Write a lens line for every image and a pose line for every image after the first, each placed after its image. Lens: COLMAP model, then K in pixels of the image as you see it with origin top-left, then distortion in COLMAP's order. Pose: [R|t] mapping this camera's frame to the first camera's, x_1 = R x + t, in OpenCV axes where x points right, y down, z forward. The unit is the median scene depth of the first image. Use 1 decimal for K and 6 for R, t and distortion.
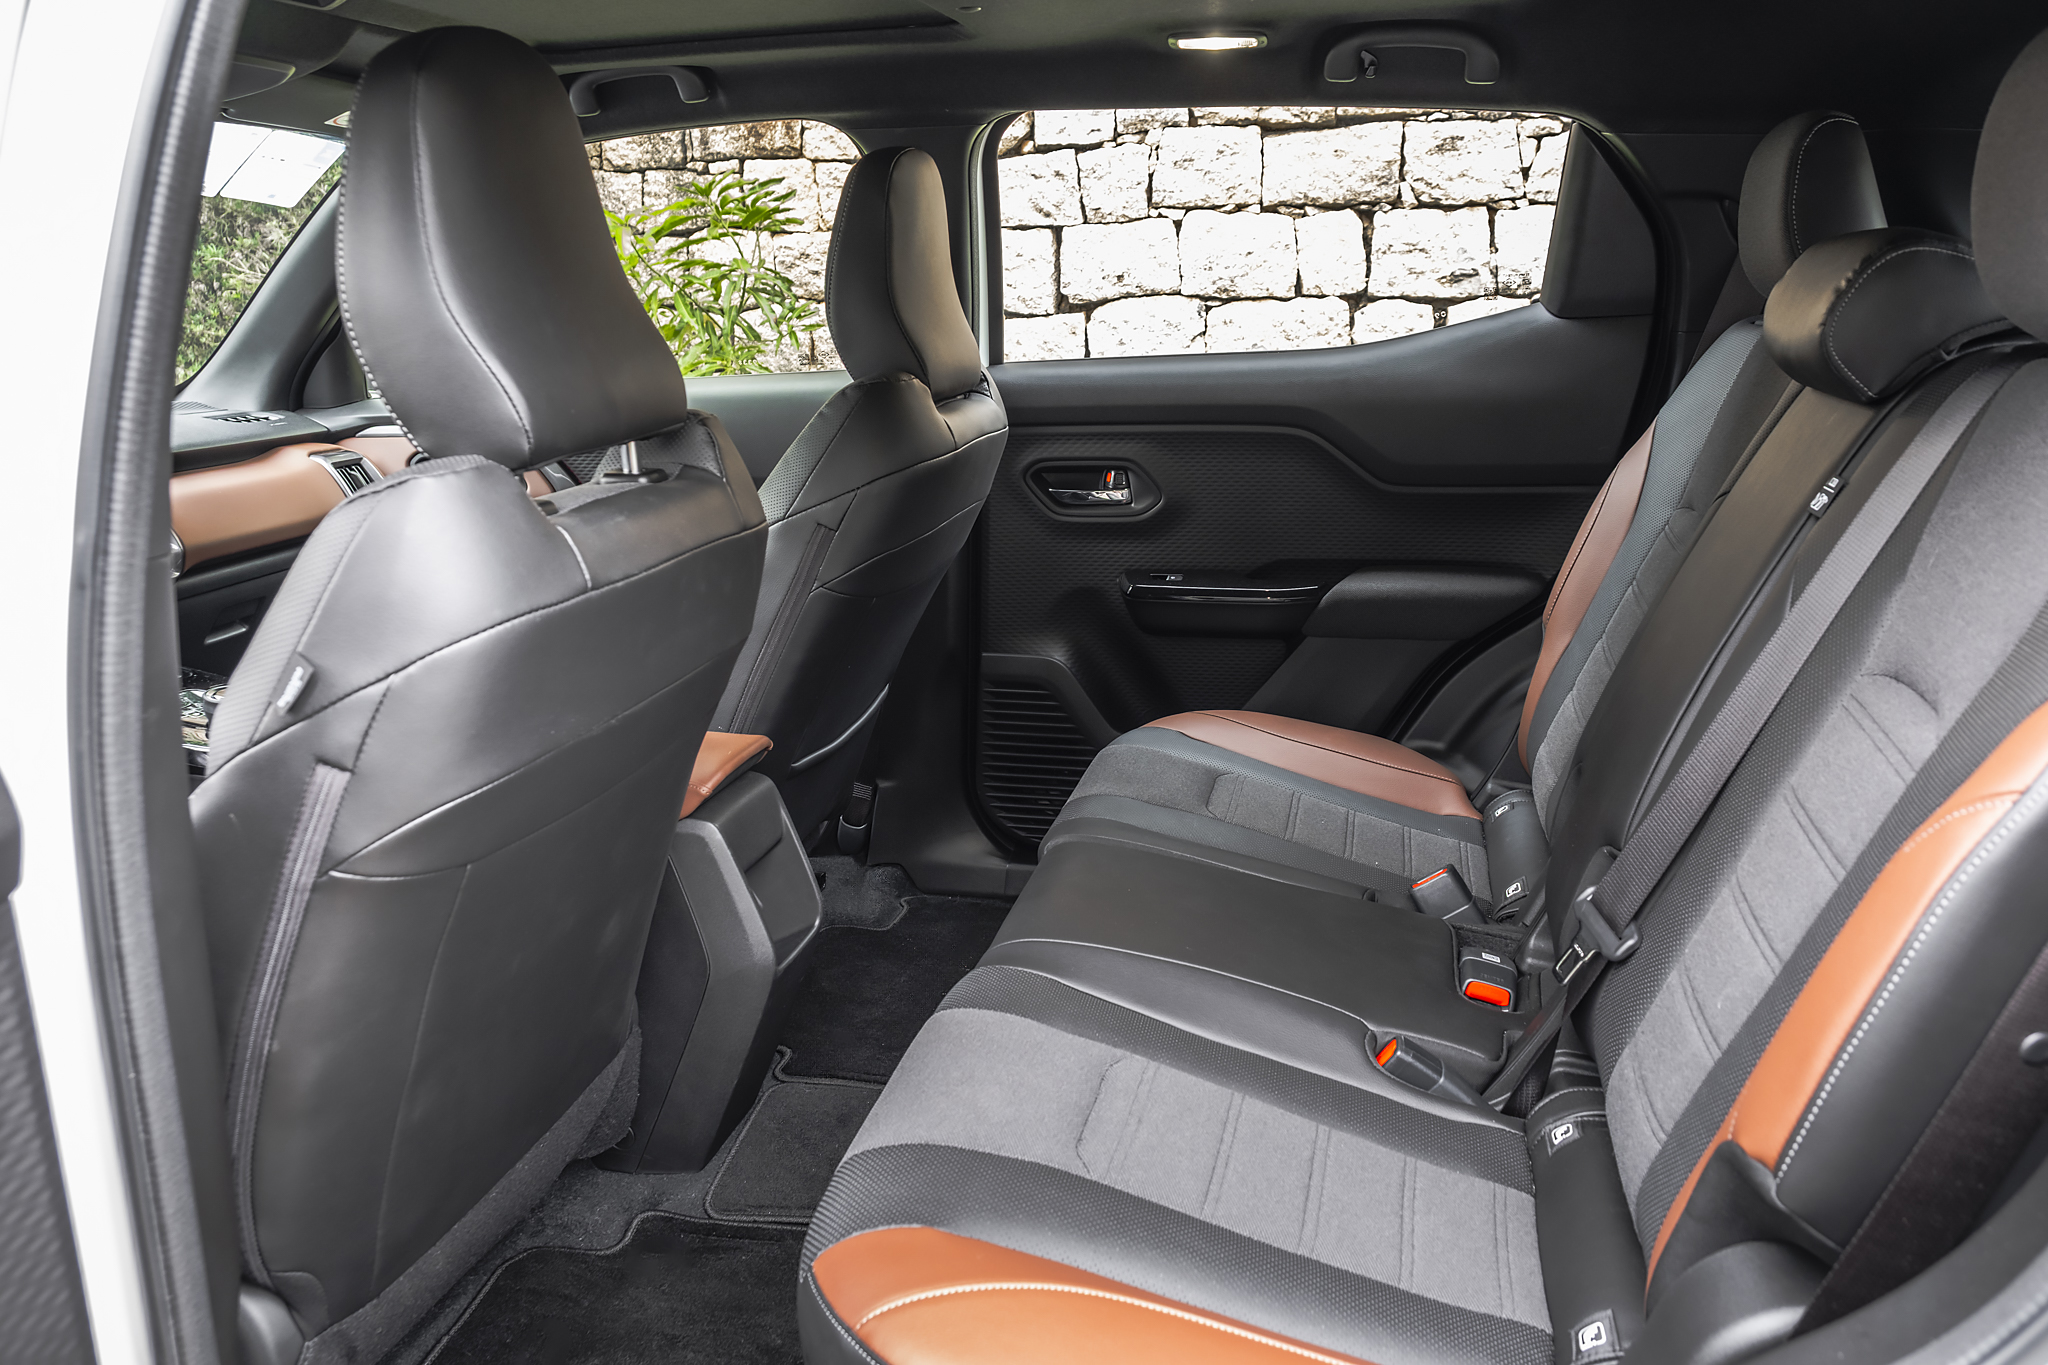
lens RADIAL K [[1544.7, 0, 1024.0], [0, 1544.7, 682.5], [0, 0, 1]] dist [0.001475, -0.000186]
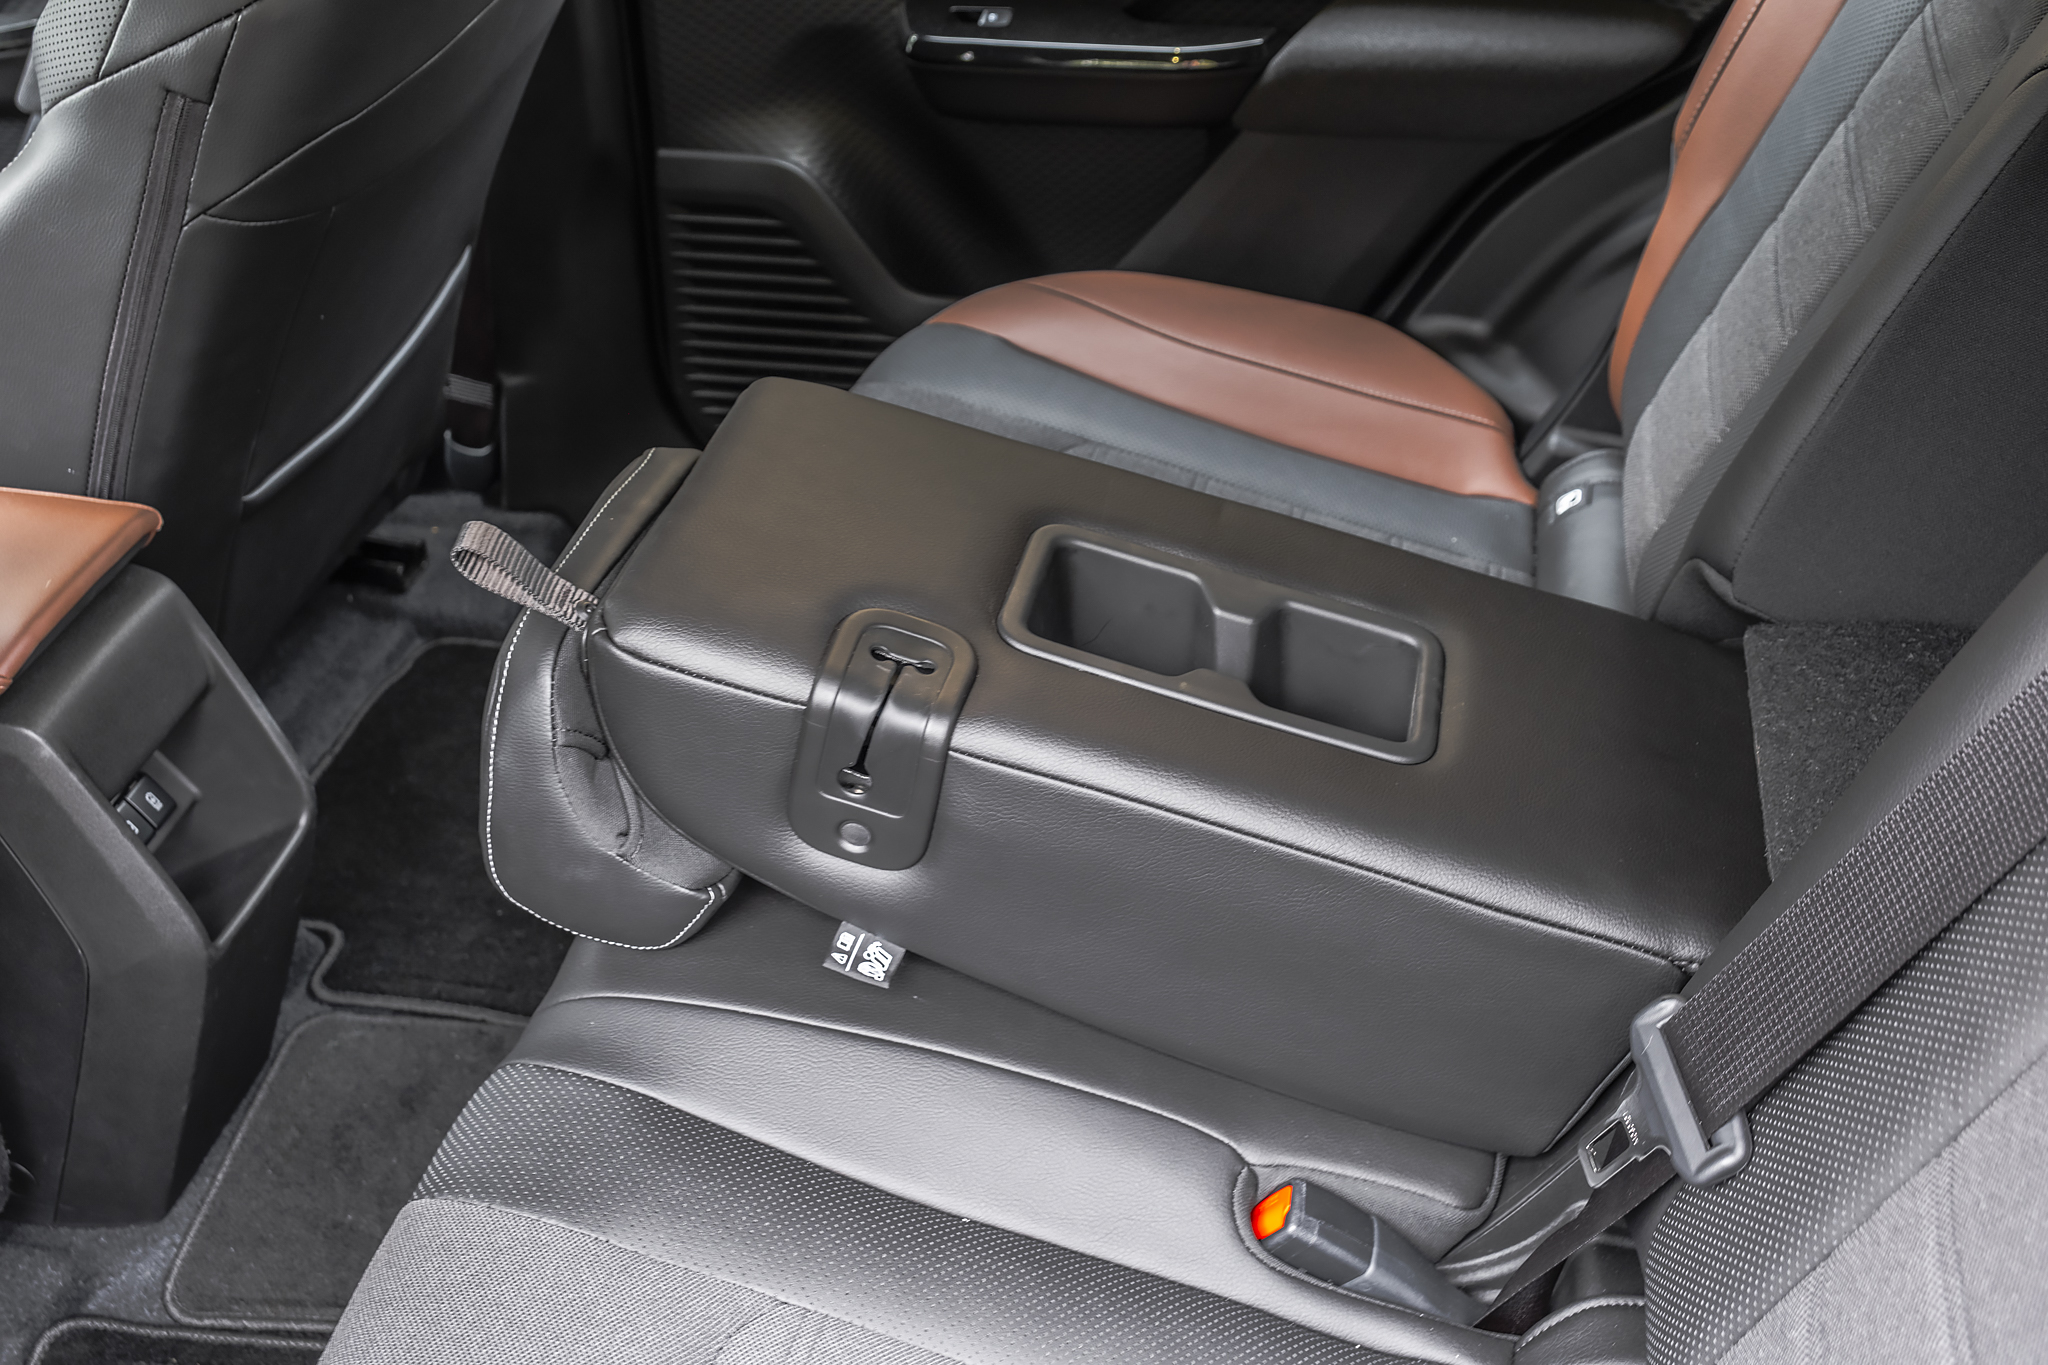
lens RADIAL K [[2122.2, 0, 1024.0], [0, 2122.2, 682.5], [0, 0, 1]] dist [-0.050025, 0.019297]
pose [[0.999448, -0.031812, 0.009625, 0.102534], [0.025584, 0.921224, 0.388191, -0.152890], [-0.021216, -0.387731, 0.921529, 0.275163]]
